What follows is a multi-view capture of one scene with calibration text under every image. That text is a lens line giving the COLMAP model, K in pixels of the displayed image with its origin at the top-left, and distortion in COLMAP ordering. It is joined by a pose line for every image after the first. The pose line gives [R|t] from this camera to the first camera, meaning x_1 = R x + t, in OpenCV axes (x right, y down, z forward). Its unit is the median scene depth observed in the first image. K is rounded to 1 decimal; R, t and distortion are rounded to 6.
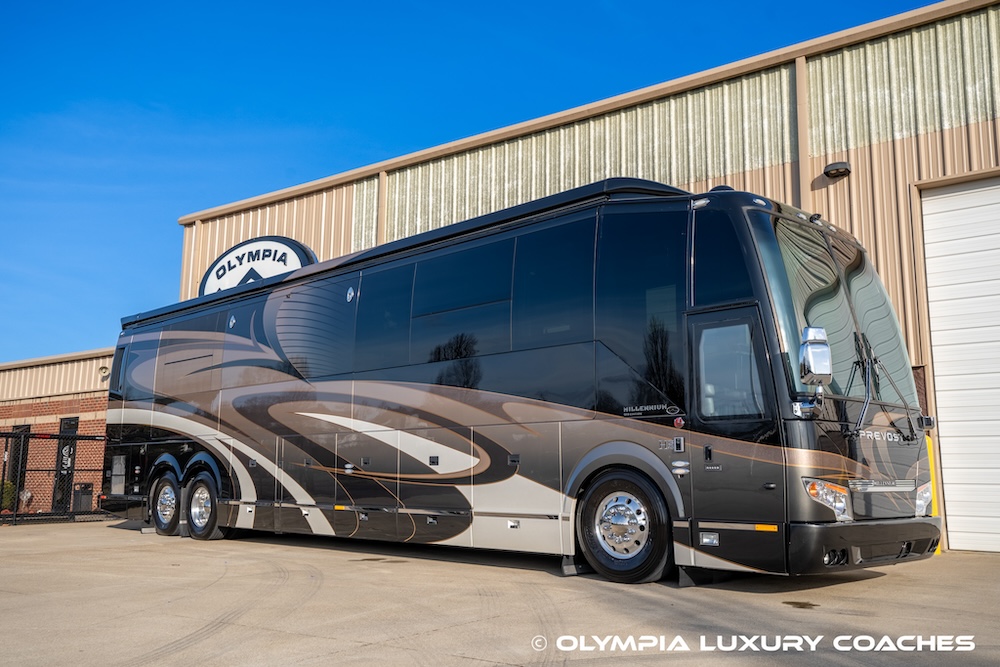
lens RADIAL K [[909.3, 0, 489.1], [0, 909.3, 337.2], [0, 0, 1]] dist [0.010949, 0.093888]
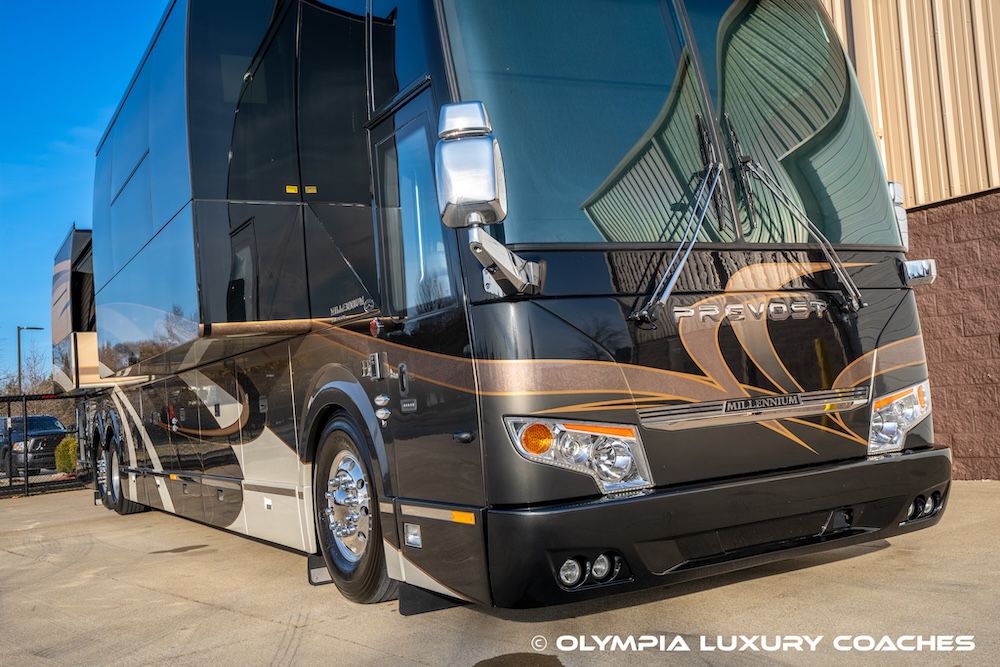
lens RADIAL K [[965.2, 0, 500.0], [0, 965.2, 333.5], [0, 0, 1]] dist [0.005128, 0.205350]
pose [[0.963902, -0.099034, -0.247155, 0.257620], [0.121628, 0.989518, 0.077851, 0.037010], [0.236854, -0.105101, 0.965844, 0.271035]]
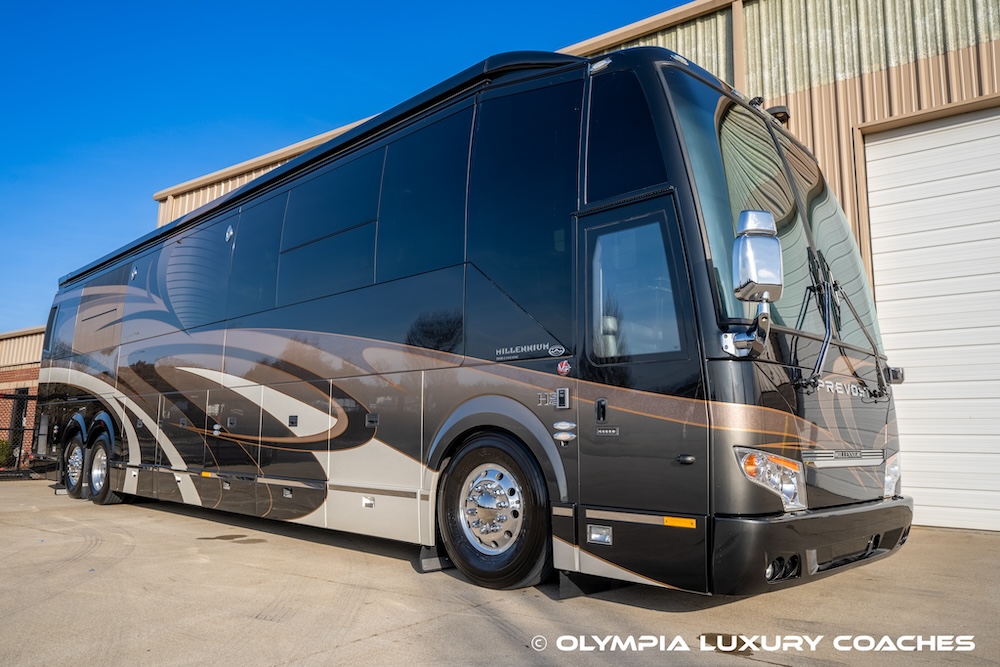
lens RADIAL K [[725.8, 0, 495.4], [0, 725.8, 330.1], [0, 0, 1]] dist [-0.018634, 0.052513]
pose [[0.999898, 0.010518, 0.009686, 0.090141], [-0.010540, 0.999942, 0.002191, 0.038488], [-0.009663, -0.002293, 0.999951, 0.262183]]
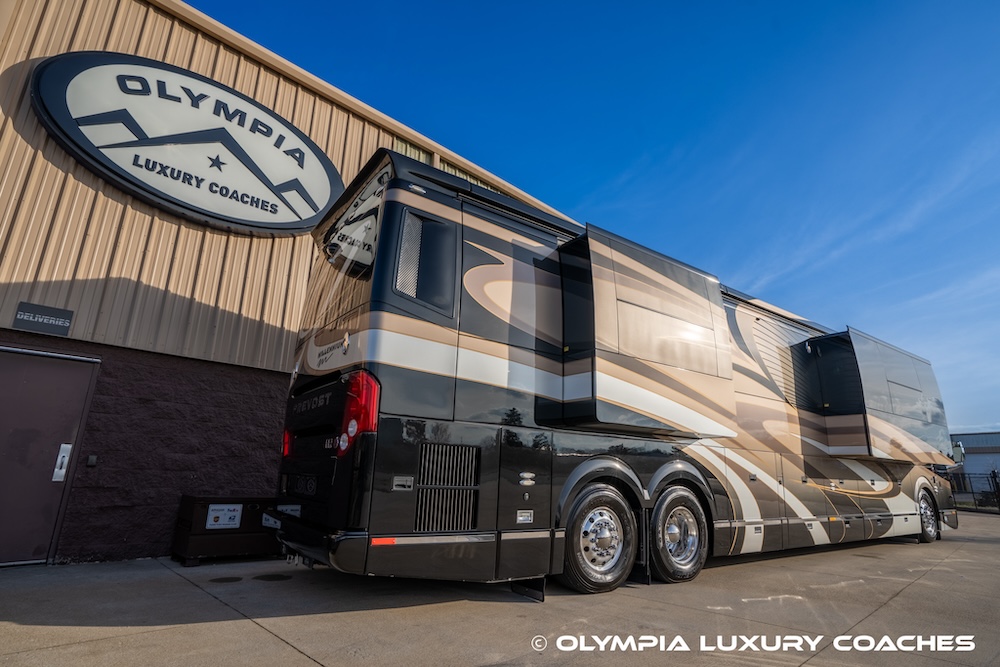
lens RADIAL K [[516.6, 0, 500.1], [0, 516.6, 332.4], [0, 0, 1]] dist [-0.058078, 0.031666]
pose [[0.160238, 0.266182, 0.950511, -0.820670], [-0.181388, 0.954496, -0.236719, 0.163844], [-0.970269, -0.134480, 0.201228, 1.149983]]
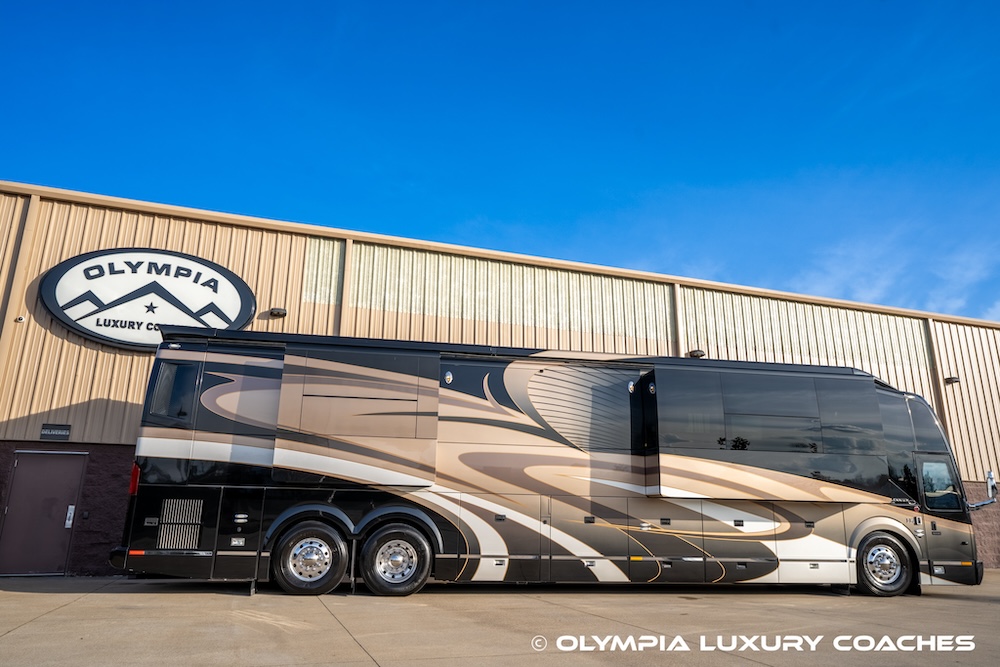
lens RADIAL K [[707.0, 0, 500.0], [0, 707.0, 333.5], [0, 0, 1]] dist [-0.016110, 0.042726]
pose [[0.564888, 0.217874, 0.795884, -0.956827], [-0.141700, 0.975798, -0.166552, 0.063805], [-0.812910, -0.018694, 0.582090, 0.512704]]
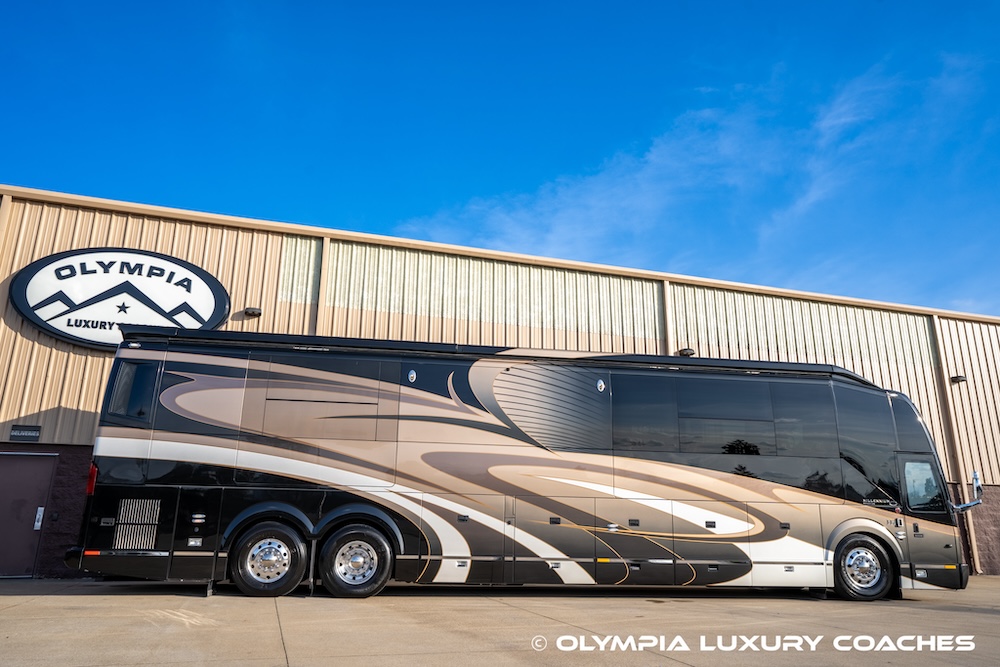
lens RADIAL K [[724.3, 0, 499.7], [0, 724.3, 332.5], [0, 0, 1]] dist [-0.006770, 0.039272]
pose [[0.584407, 0.217674, 0.781720, -0.925559], [-0.140691, 0.975940, -0.166576, 0.060686], [-0.799171, -0.012633, 0.600971, 0.457945]]
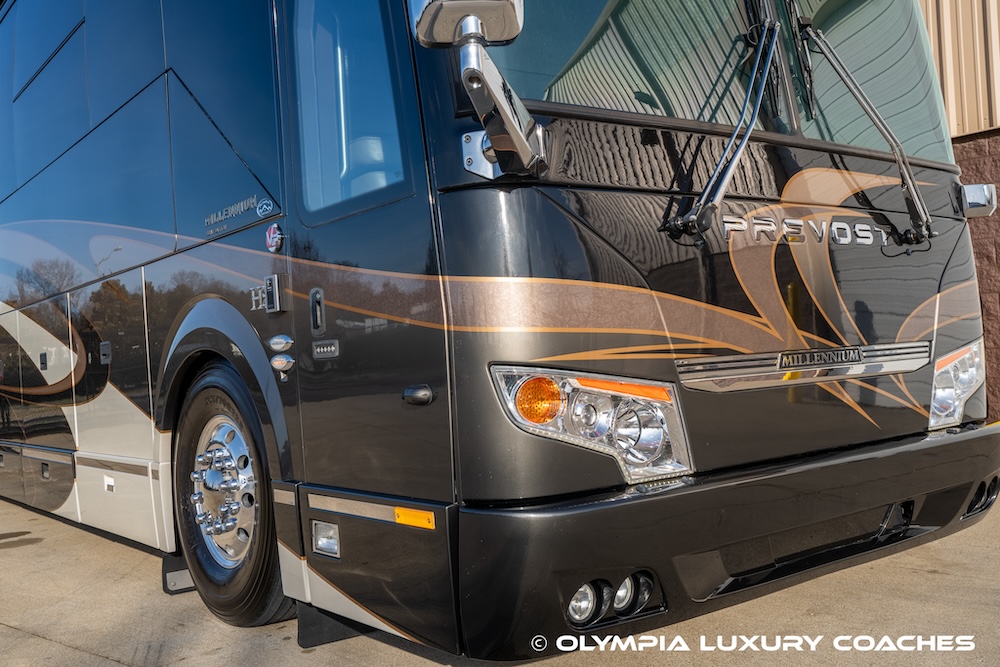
lens RADIAL K [[942.6, 0, 501.1], [0, 942.6, 335.6], [0, 0, 1]] dist [0.047457, 0.002807]
pose [[0.992152, -0.064653, -0.107024, 0.207718], [0.077769, 0.989317, 0.123304, 0.056093], [0.097909, -0.130660, 0.986581, 0.367602]]
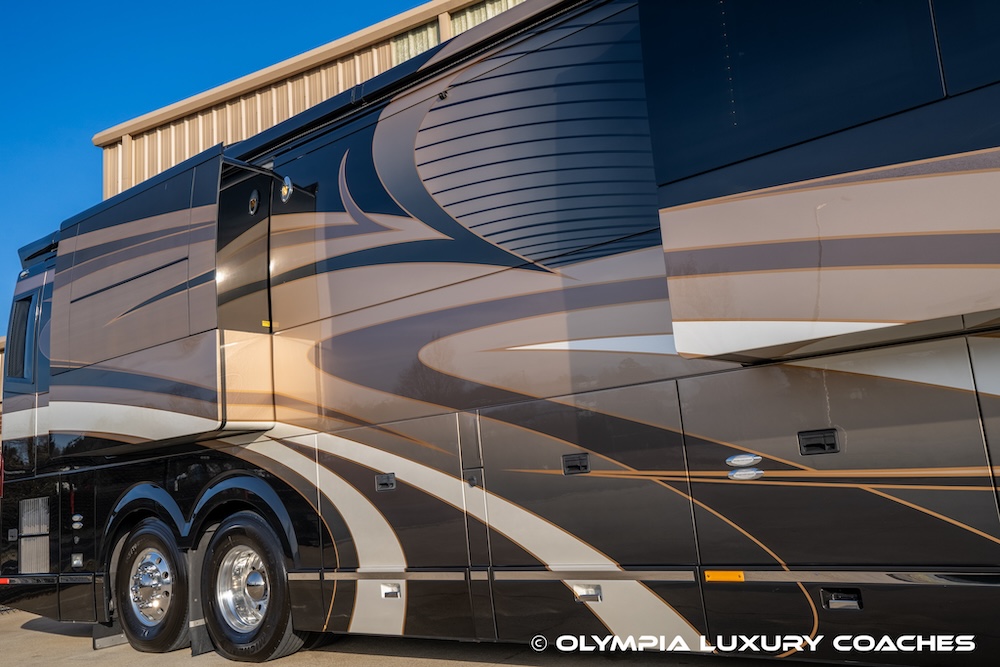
lens RADIAL K [[864.6, 0, 503.1], [0, 864.6, 330.4], [0, 0, 1]] dist [0.008727, 0.107459]
pose [[0.987153, -0.066319, 0.145363, -0.255711], [0.069639, 0.997412, -0.017869, 0.076561], [-0.143802, 0.027762, 0.989217, 0.573478]]
